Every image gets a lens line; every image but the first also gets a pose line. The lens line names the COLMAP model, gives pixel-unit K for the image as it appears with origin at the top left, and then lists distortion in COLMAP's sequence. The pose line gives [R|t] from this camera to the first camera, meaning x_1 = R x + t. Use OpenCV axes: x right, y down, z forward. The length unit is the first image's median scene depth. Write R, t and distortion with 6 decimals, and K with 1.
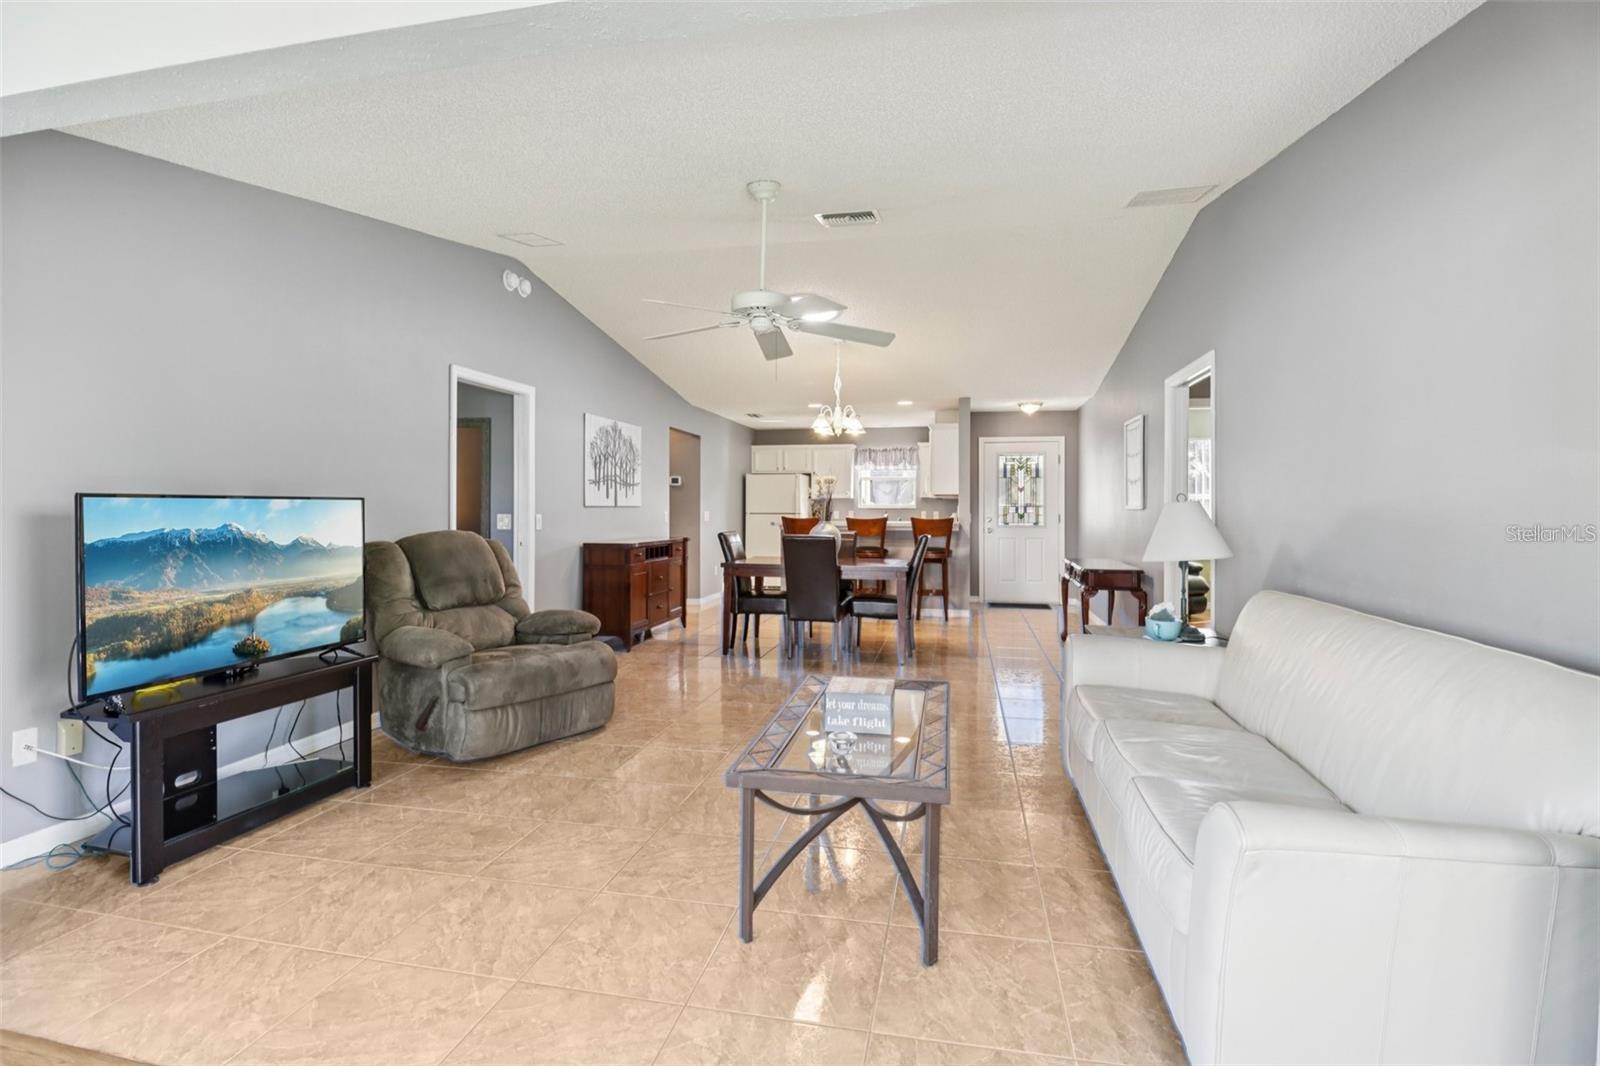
lens RADIAL K [[765.3, 0, 805.5], [0, 765.3, 510.0], [0, 0, 1]] dist [-0.001856, -0.005035]
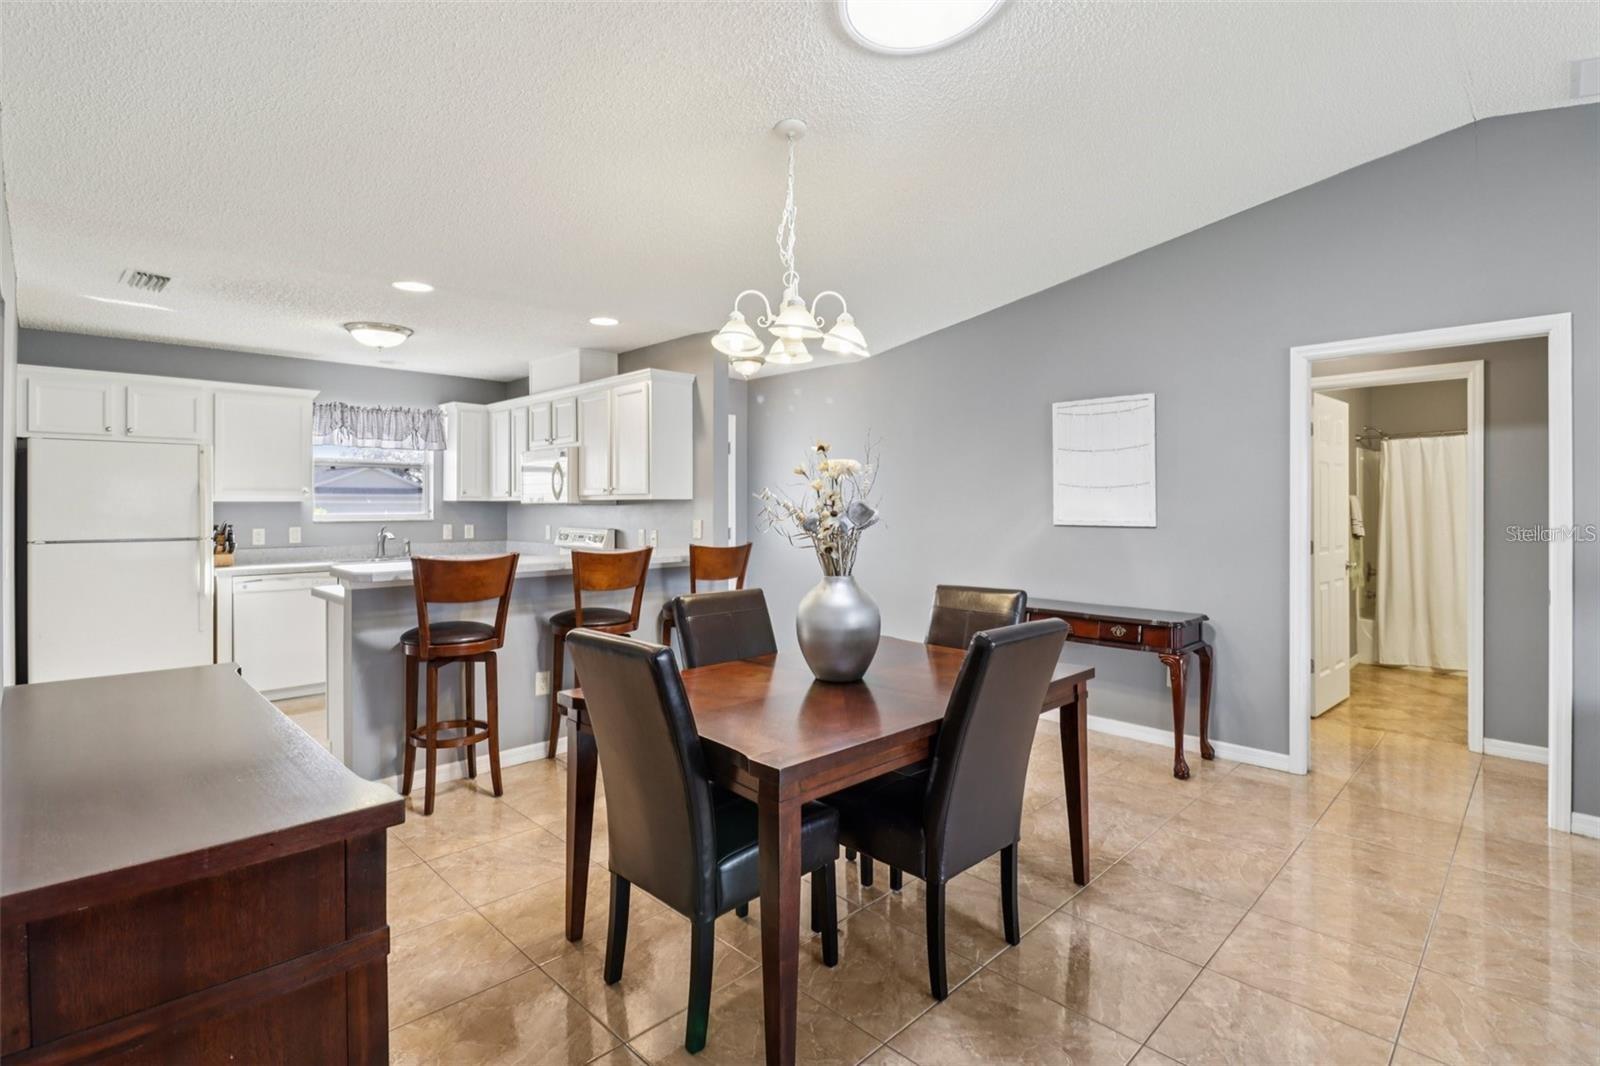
lens RADIAL K [[765.3, 0, 803.3], [0, 765.3, 512.3], [0, 0, 1]] dist [-0.001856, -0.005035]
pose [[0.541144, -0.006683, 0.840904, -0.248358], [0.000958, 0.999973, 0.007331, -0.016032], [-0.840930, -0.003162, 0.541135, 0.655069]]
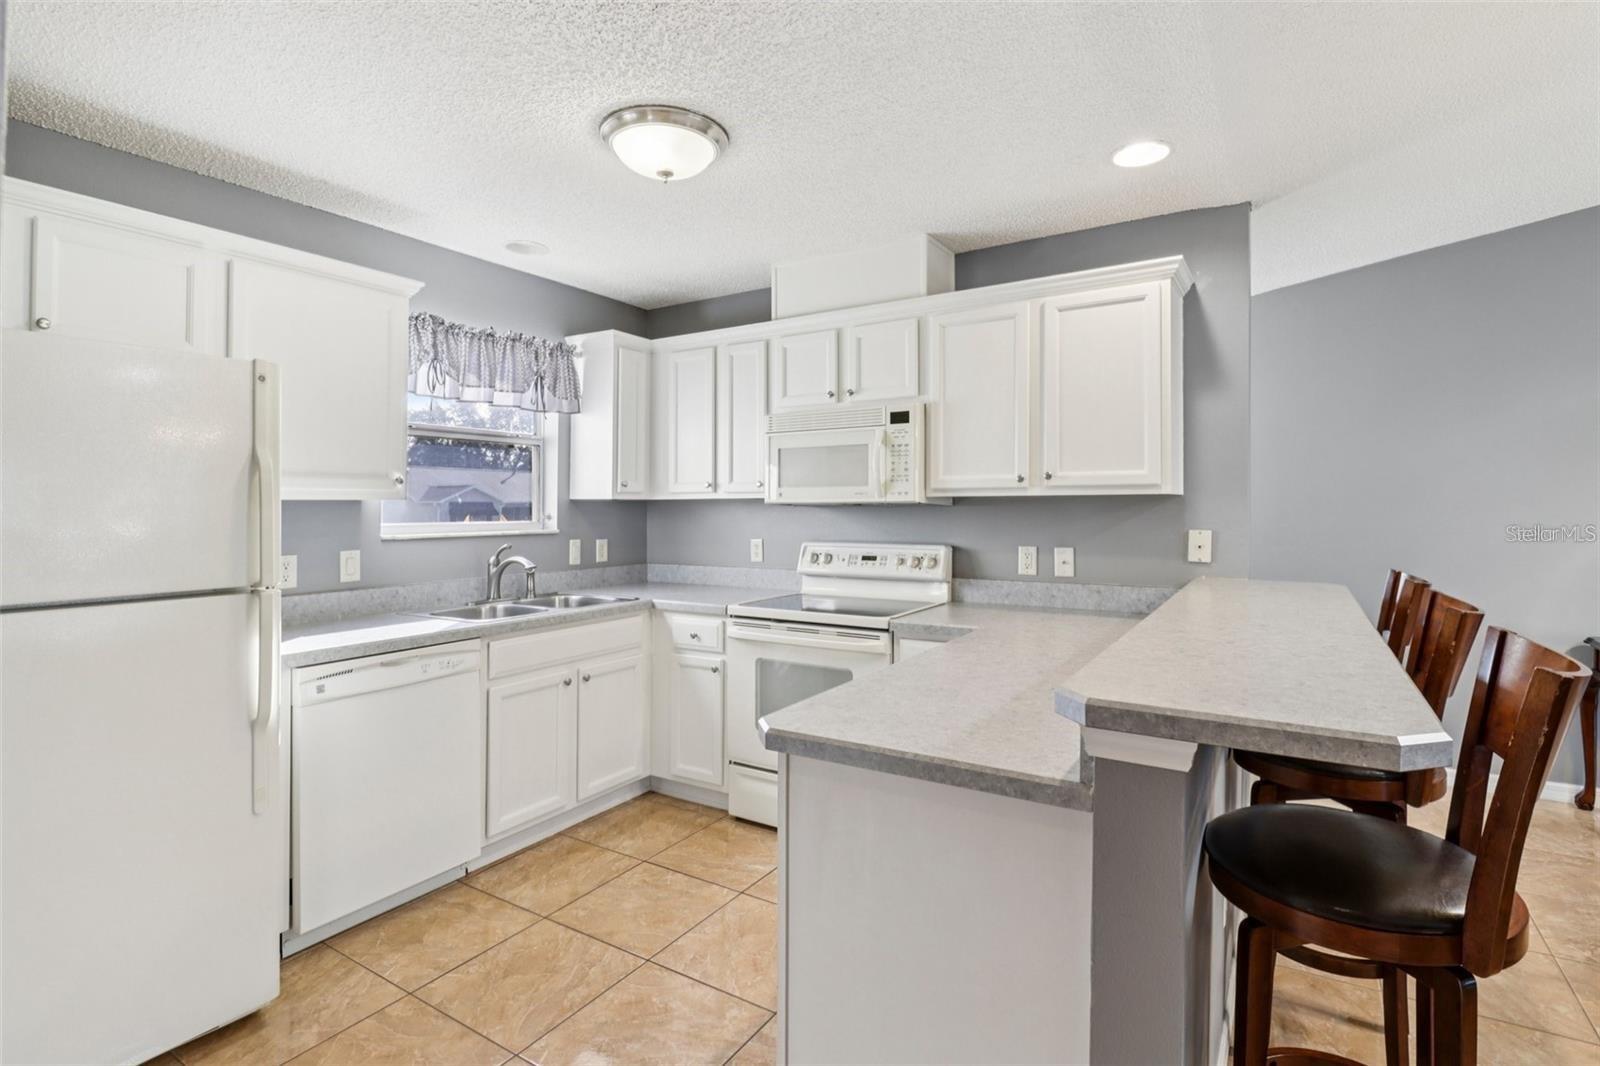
lens RADIAL K [[765.3, 0, 811.4], [0, 765.3, 522.8], [0, 0, 1]] dist [-0.001856, -0.005035]
pose [[0.345208, -0.021604, 0.938277, -0.176859], [0.005976, 0.999765, 0.020821, -0.017105], [-0.938507, -0.001581, 0.345256, 1.091346]]
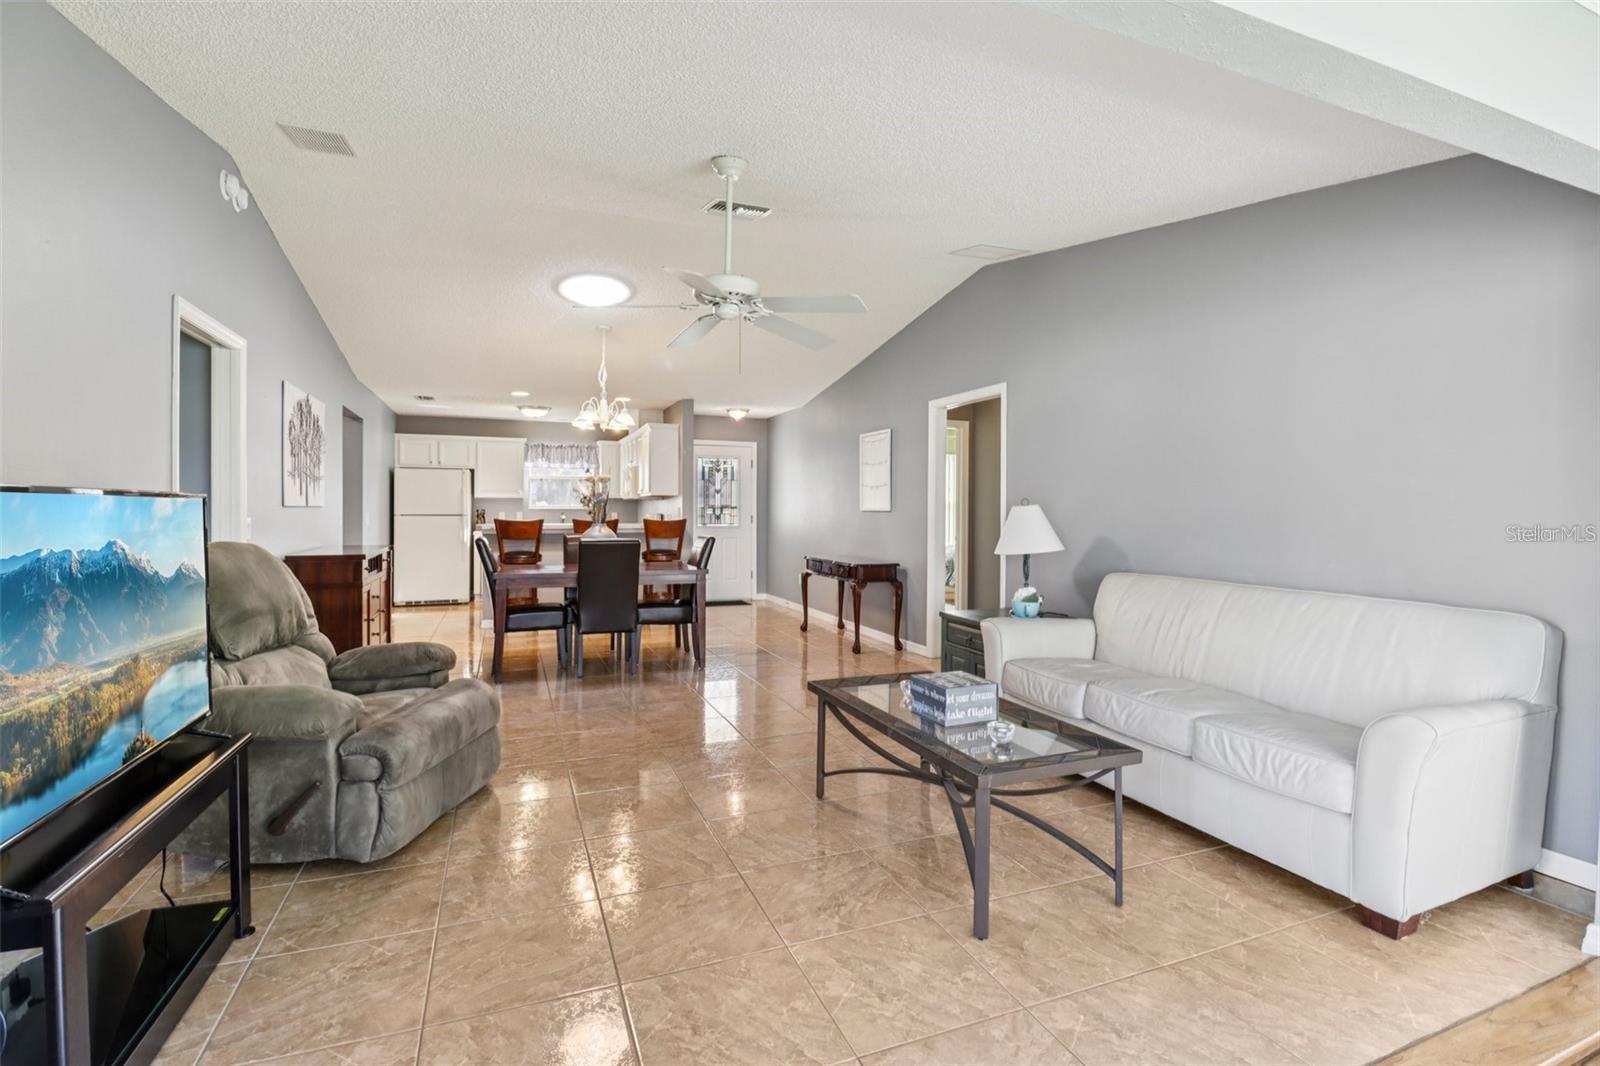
lens RADIAL K [[765.3, 0, 811.4], [0, 765.3, 521.3], [0, 0, 1]] dist [-0.001856, -0.005035]
pose [[0.827993, -0.006836, 0.560697, -0.227616], [-0.001255, 0.999901, 0.014043, -0.001072], [-0.560737, -0.012331, 0.827902, 0.080193]]
